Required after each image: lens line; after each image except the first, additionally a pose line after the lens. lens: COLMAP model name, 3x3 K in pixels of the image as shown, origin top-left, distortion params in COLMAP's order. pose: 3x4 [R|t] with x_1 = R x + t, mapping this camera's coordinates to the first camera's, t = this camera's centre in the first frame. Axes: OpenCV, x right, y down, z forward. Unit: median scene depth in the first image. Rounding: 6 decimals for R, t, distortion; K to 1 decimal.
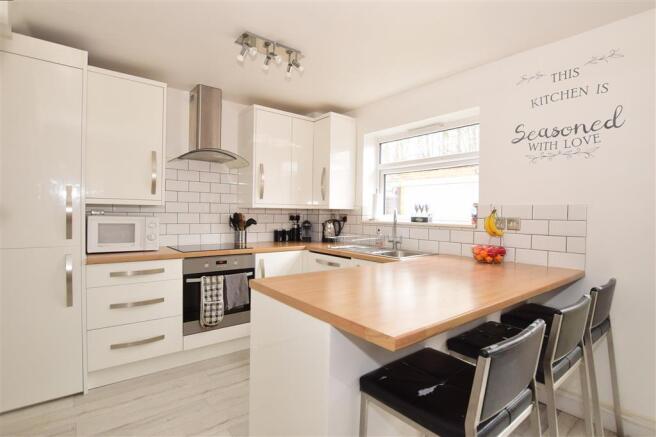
lens RADIAL K [[325.9, 0, 328.0], [0, 325.9, 218.5], [0, 0, 1]] dist [-0.023202, 0.000557]
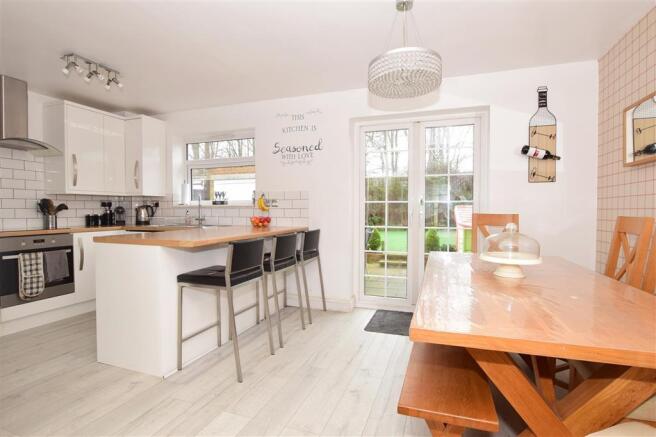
lens RADIAL K [[325.9, 0, 328.0], [0, 325.9, 218.5], [0, 0, 1]] dist [-0.023202, 0.000557]
pose [[0.848532, -0.031102, 0.528229, -0.056255], [0.023006, 0.999496, 0.021895, 0.051020], [-0.528643, -0.006427, 0.848820, -0.424077]]
